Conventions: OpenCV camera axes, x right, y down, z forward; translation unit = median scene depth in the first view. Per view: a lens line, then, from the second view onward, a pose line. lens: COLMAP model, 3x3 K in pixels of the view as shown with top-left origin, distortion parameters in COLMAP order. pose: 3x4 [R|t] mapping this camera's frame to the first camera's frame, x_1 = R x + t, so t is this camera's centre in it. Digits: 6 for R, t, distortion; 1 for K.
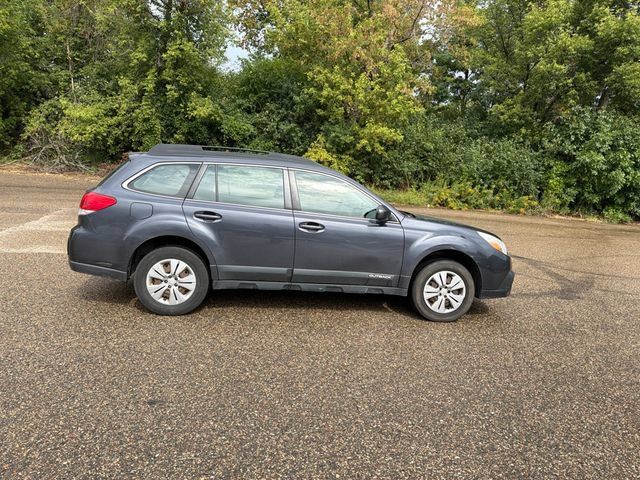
lens RADIAL K [[444.9, 0, 322.9], [0, 444.9, 240.2], [0, 0, 1]] dist [0.050588, -0.066402]
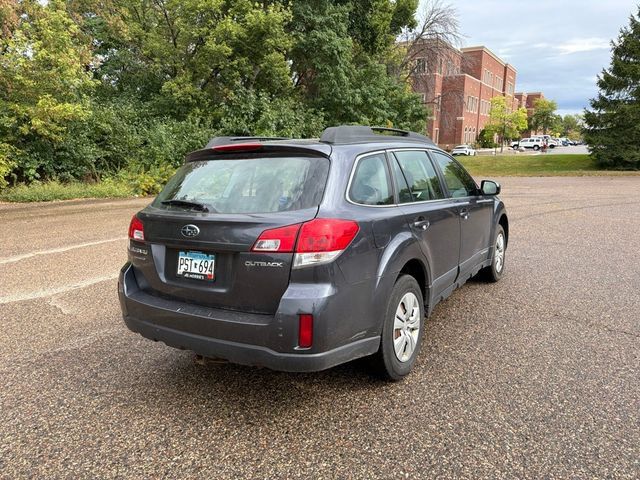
lens RADIAL K [[444.9, 0, 322.5], [0, 444.9, 241.7], [0, 0, 1]] dist [0.050588, -0.066402]
pose [[0.643883, -0.215059, 0.734278, -0.207255], [0.183691, 0.975067, 0.124505, -0.032936], [-0.742747, 0.054714, 0.667334, 0.145776]]
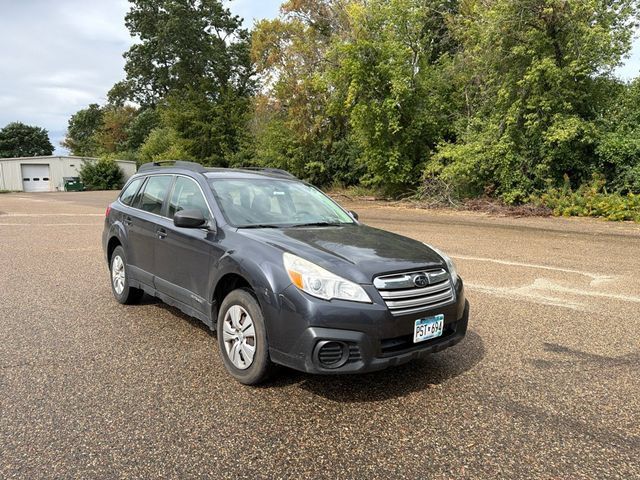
lens RADIAL K [[444.9, 0, 323.0], [0, 444.9, 246.9], [0, 0, 1]] dist [0.050588, -0.066402]
pose [[0.552105, 0.048869, -0.832341, 0.227325], [-0.111416, 0.993652, -0.015563, -0.005890], [0.826297, 0.101328, 0.554045, 0.179190]]
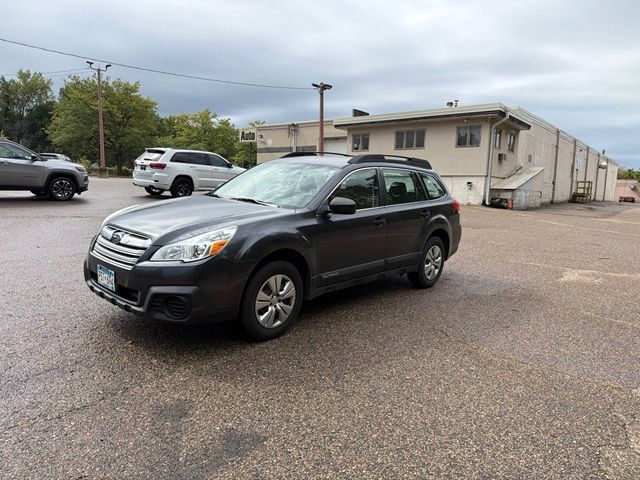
lens RADIAL K [[444.9, 0, 324.3], [0, 444.9, 242.0], [0, 0, 1]] dist [0.050588, -0.066402]
pose [[-0.730866, -0.006246, -0.682493, 0.176996], [-0.212399, 0.952387, 0.218737, -0.058010], [0.648631, 0.304828, -0.697393, 0.488489]]
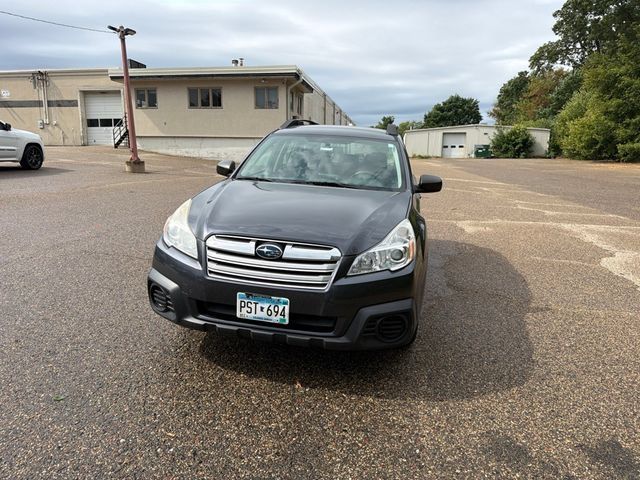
lens RADIAL K [[444.9, 0, 318.7], [0, 444.9, 244.1], [0, 0, 1]] dist [0.050588, -0.066402]
pose [[-0.296635, 0.127241, -0.946476, 0.234528], [-0.213918, 0.957047, 0.195706, -0.031612], [0.930724, 0.260522, -0.256674, 0.347974]]
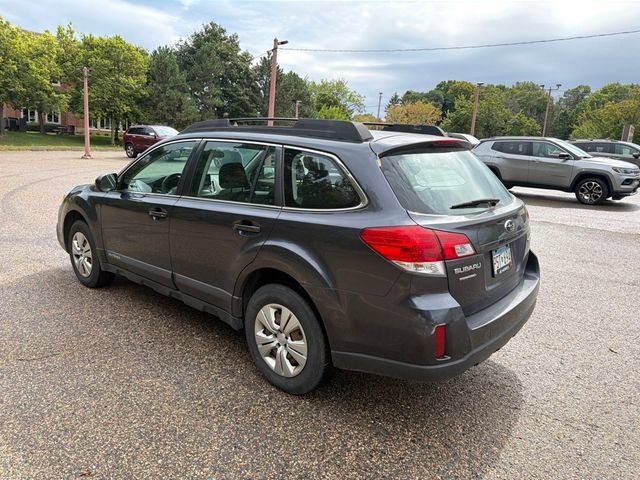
lens RADIAL K [[444.9, 0, 318.9], [0, 444.9, 245.4], [0, 0, 1]] dist [0.050588, -0.066402]
pose [[-0.675023, -0.257953, 0.691234, -0.192879], [0.033203, 0.925320, 0.377732, -0.075716], [-0.737050, 0.277928, -0.616047, 0.397228]]
